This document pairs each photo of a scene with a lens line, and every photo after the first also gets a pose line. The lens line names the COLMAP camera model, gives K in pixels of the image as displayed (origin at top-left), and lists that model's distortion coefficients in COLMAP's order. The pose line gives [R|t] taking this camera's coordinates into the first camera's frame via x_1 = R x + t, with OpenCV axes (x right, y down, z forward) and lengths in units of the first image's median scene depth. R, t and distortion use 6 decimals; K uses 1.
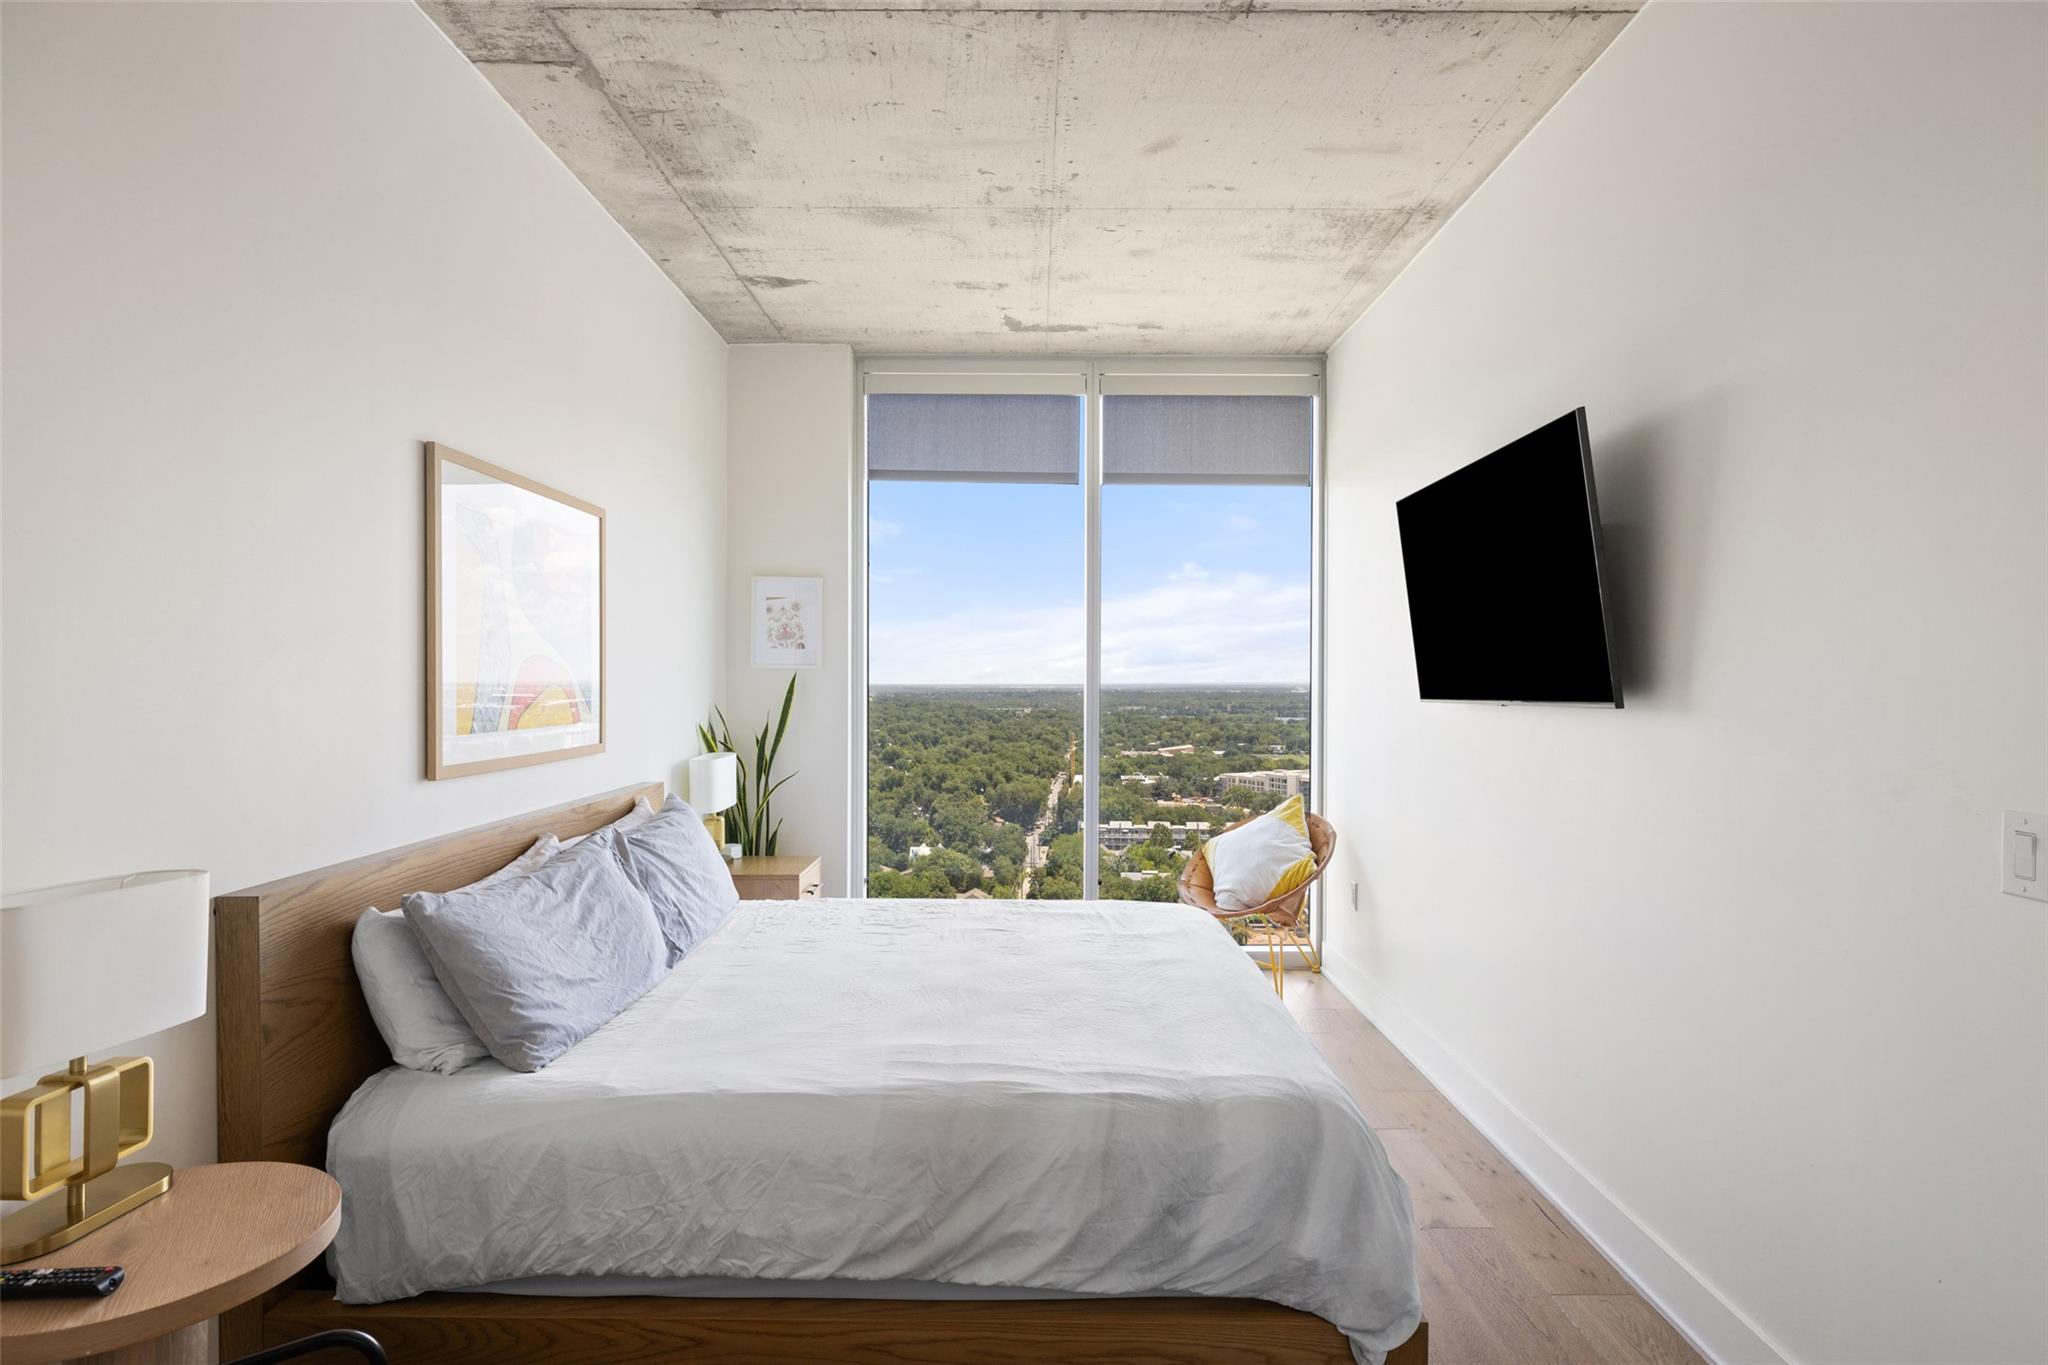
lens RADIAL K [[1033.4, 0, 1038.5], [0, 1033.4, 679.3], [0, 0, 1]] dist [-0.003540, 0.001530]
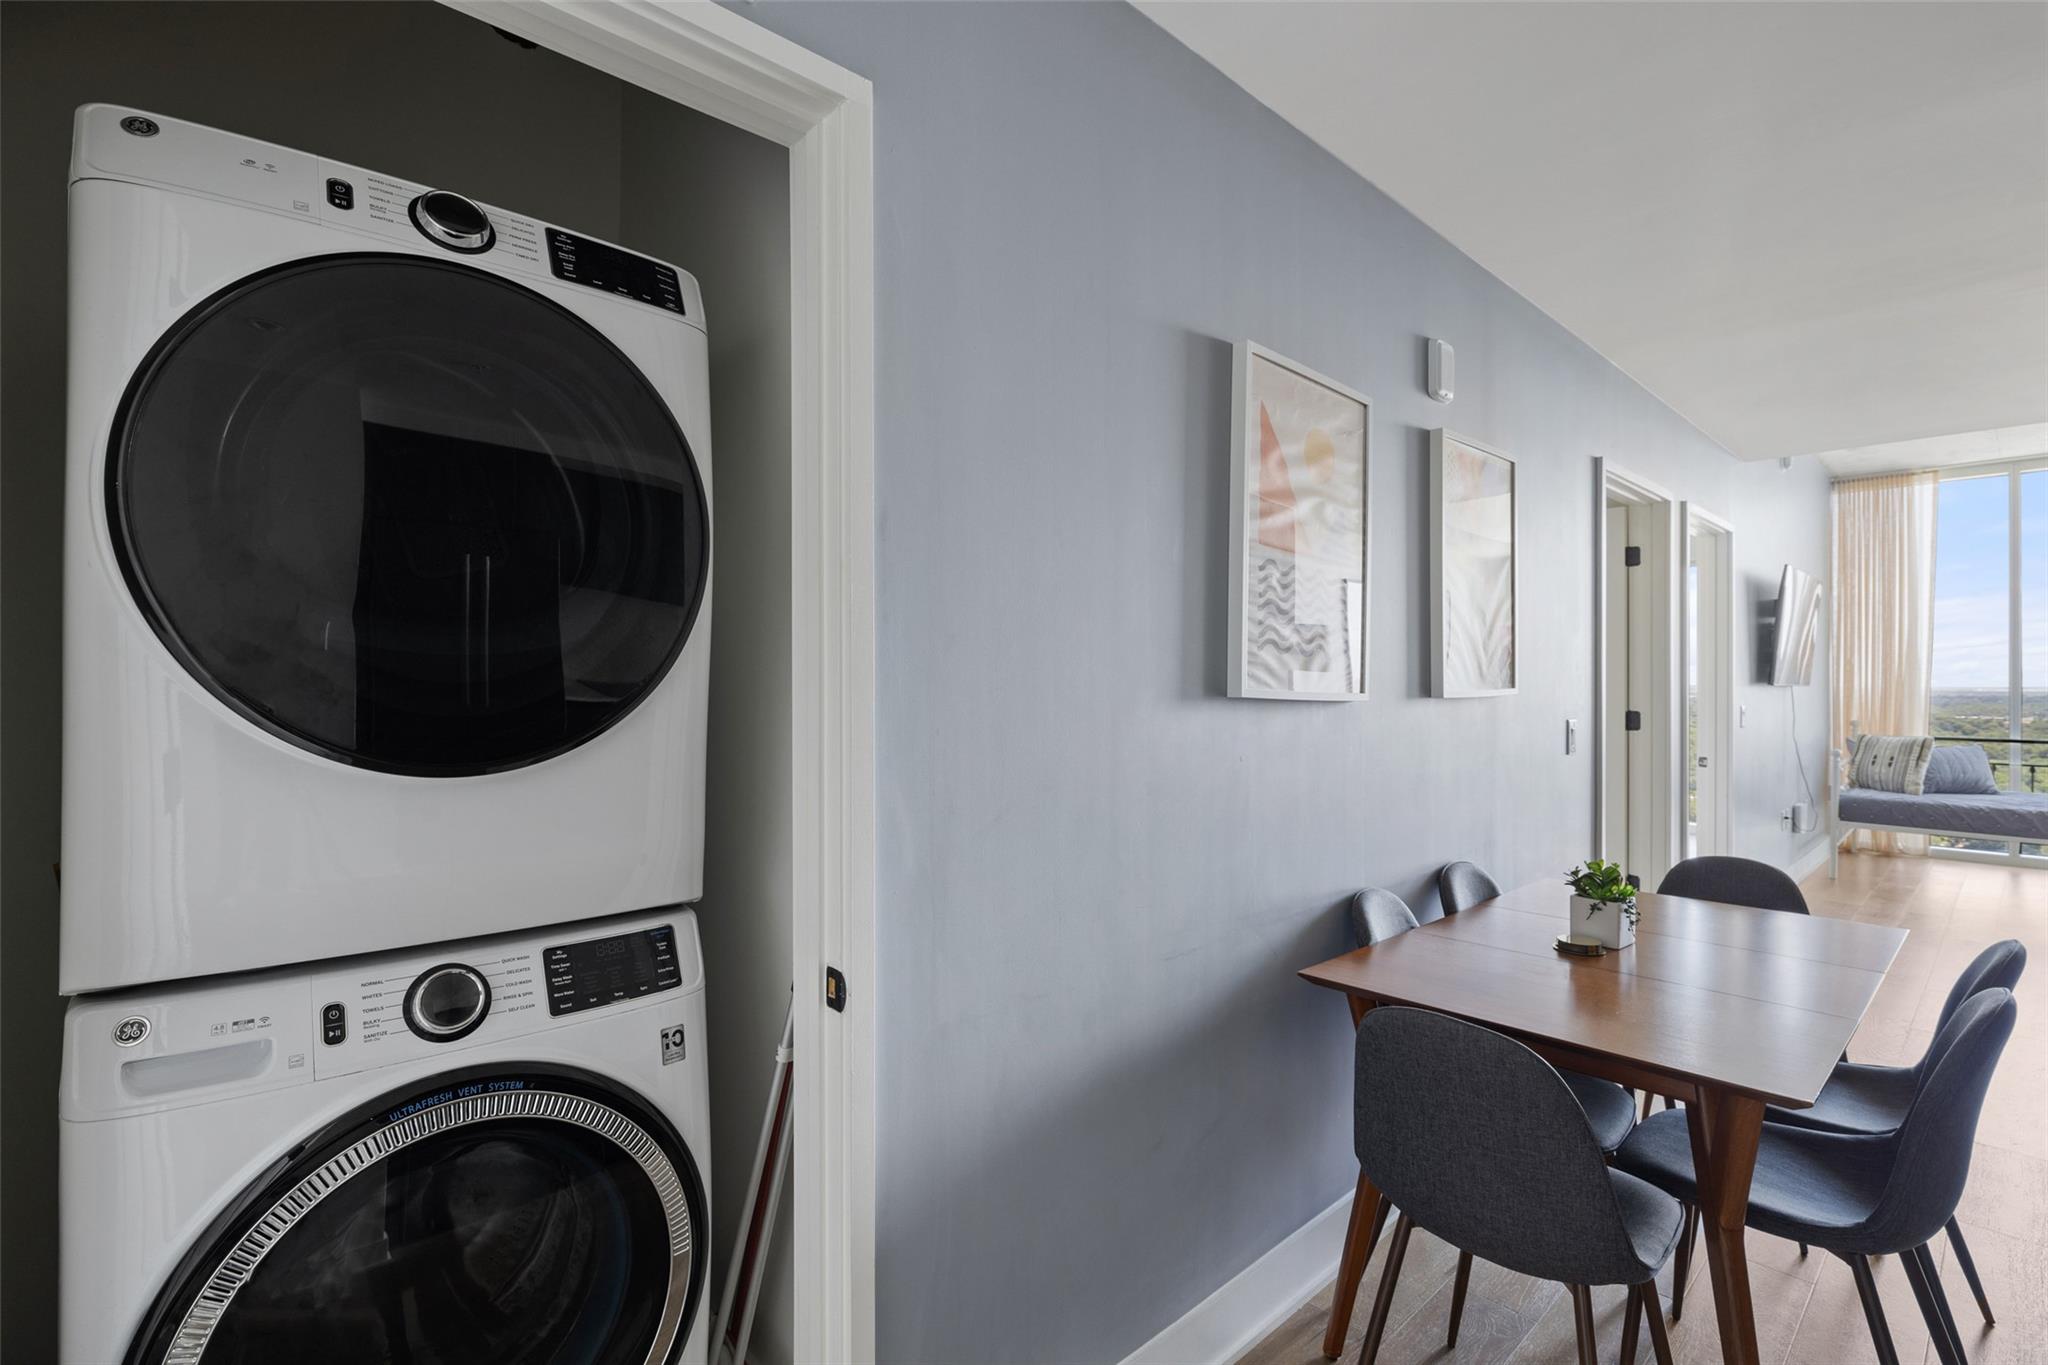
lens RADIAL K [[946.4, 0, 1025.2], [0, 946.4, 672.8], [0, 0, 1]] dist [-0.000976, 0.000807]
pose [[0.677976, 0.000903, -0.735084, 0.018997], [-0.004583, 0.999985, -0.002999, -0.000622], [0.735070, 0.005402, 0.677970, -0.267083]]
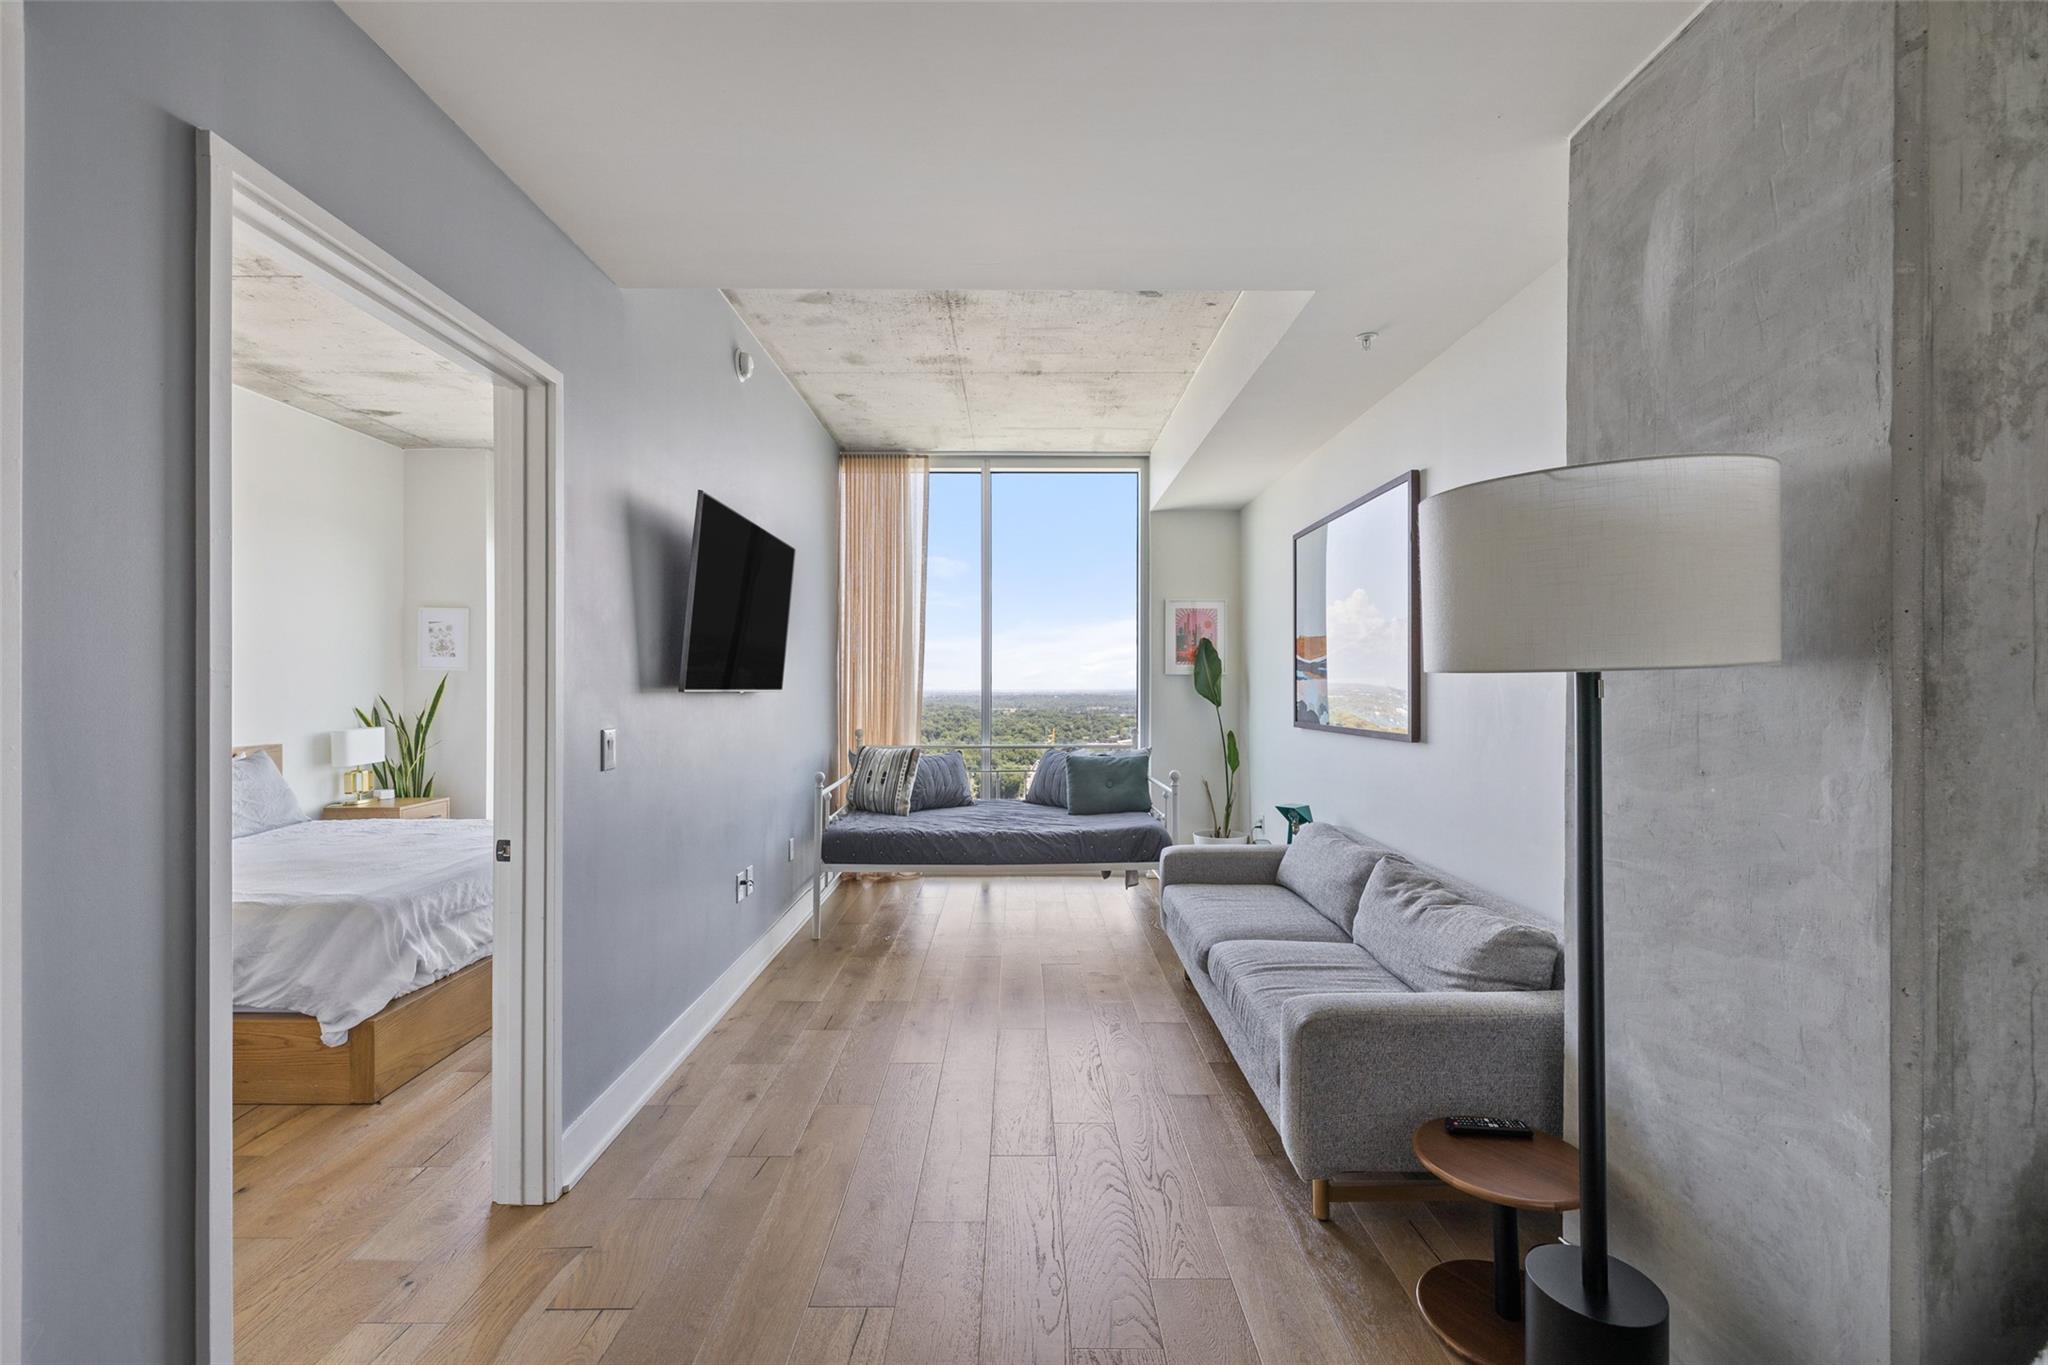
lens RADIAL K [[835.3, 0, 1032.2], [0, 835.3, 681.4], [0, 0, 1]] dist [-0.001873, -0.000095]
pose [[0.999955, -0.000190, 0.009466, 0.024898], [0.000233, 0.999990, -0.004568, 0.000445], [-0.009465, 0.004570, 0.999945, -0.008032]]
